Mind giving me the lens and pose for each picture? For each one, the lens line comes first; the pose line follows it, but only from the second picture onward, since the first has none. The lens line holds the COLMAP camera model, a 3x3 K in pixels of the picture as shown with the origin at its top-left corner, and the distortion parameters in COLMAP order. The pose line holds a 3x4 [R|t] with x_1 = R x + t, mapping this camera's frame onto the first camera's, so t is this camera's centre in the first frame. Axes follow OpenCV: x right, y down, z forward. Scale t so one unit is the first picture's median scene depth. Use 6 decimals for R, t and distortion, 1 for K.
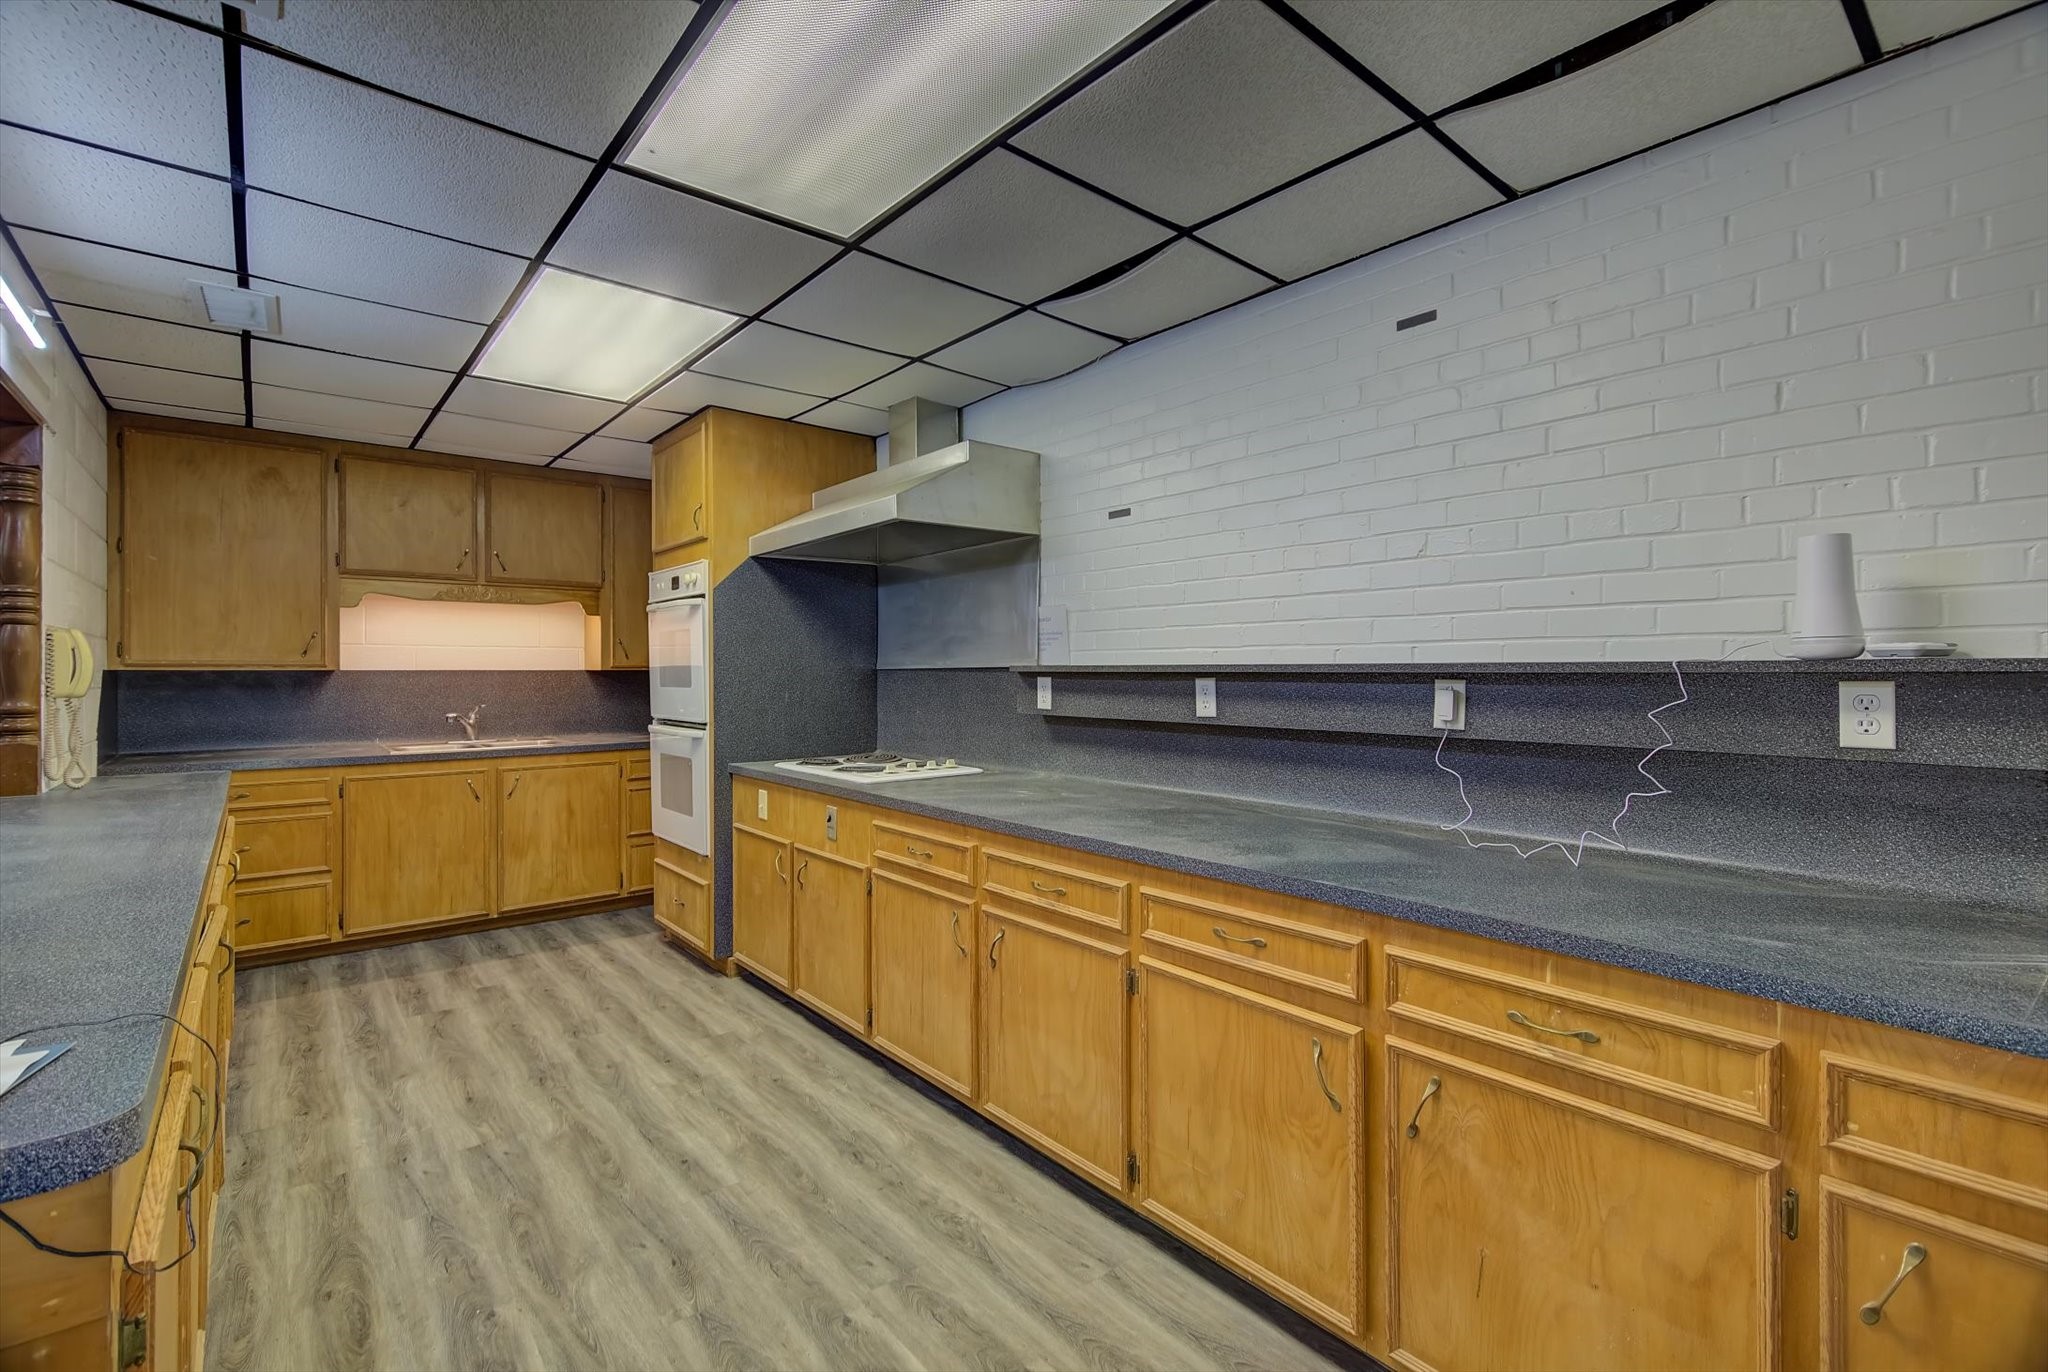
lens RADIAL K [[874.2, 0, 941.9], [0, 874.2, 675.0], [0, 0, 1]] dist [0.001612, -0.001237]
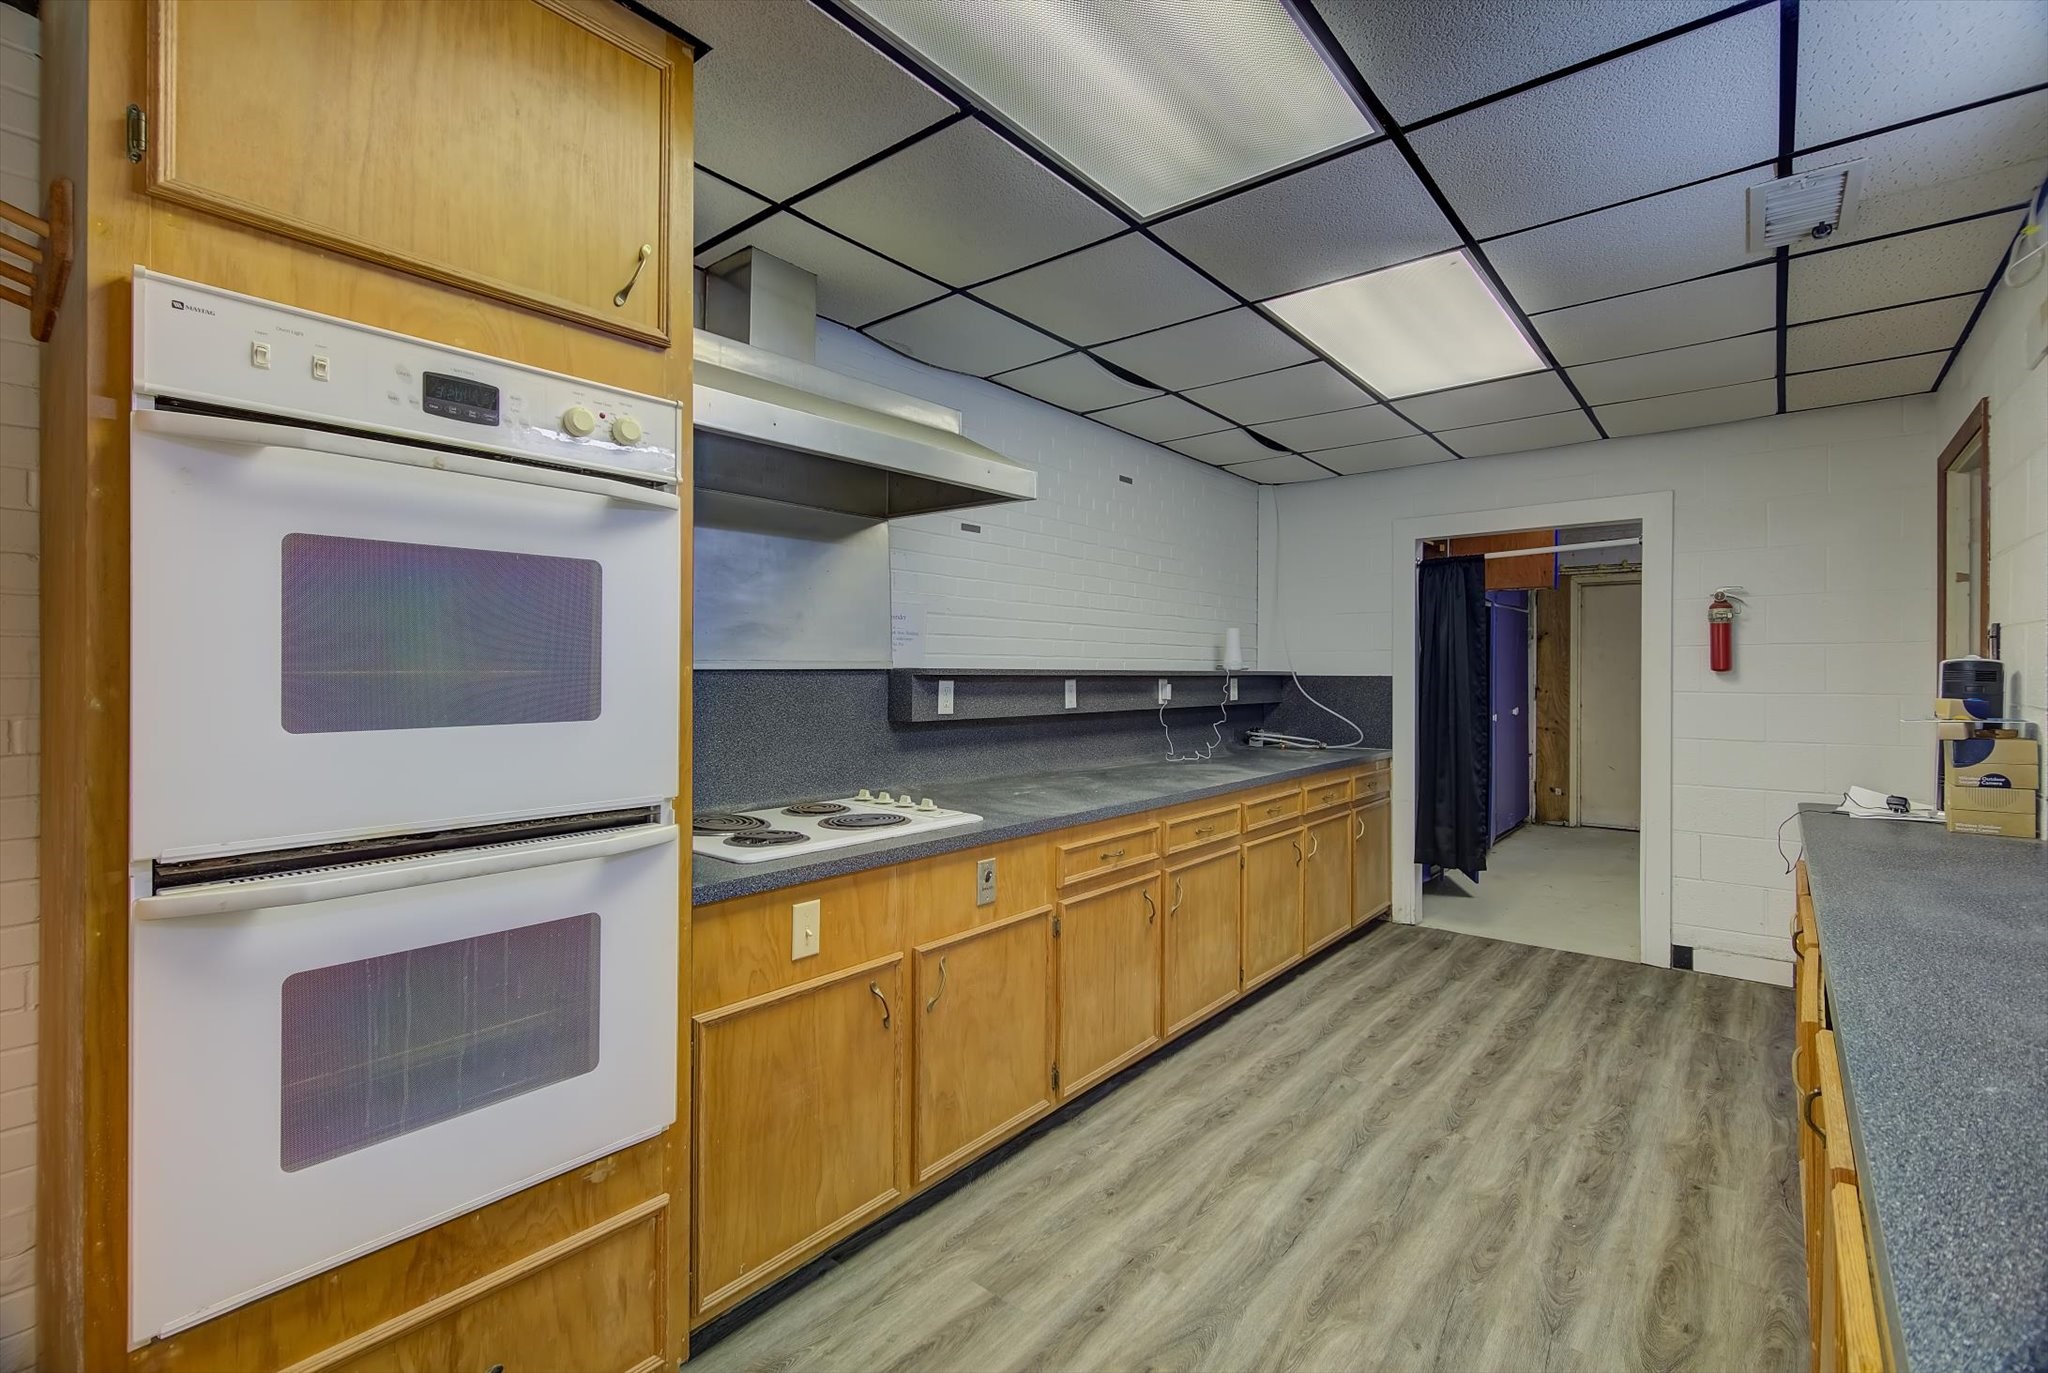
lens RADIAL K [[874.2, 0, 1093.1], [0, 874.2, 671.9], [0, 0, 1]] dist [0.001612, -0.001237]
pose [[-0.246187, -0.001892, 0.969221, -1.097979], [-0.000249, 0.999998, 0.001889, -0.011710], [-0.969222, 0.000224, -0.246187, 1.394873]]
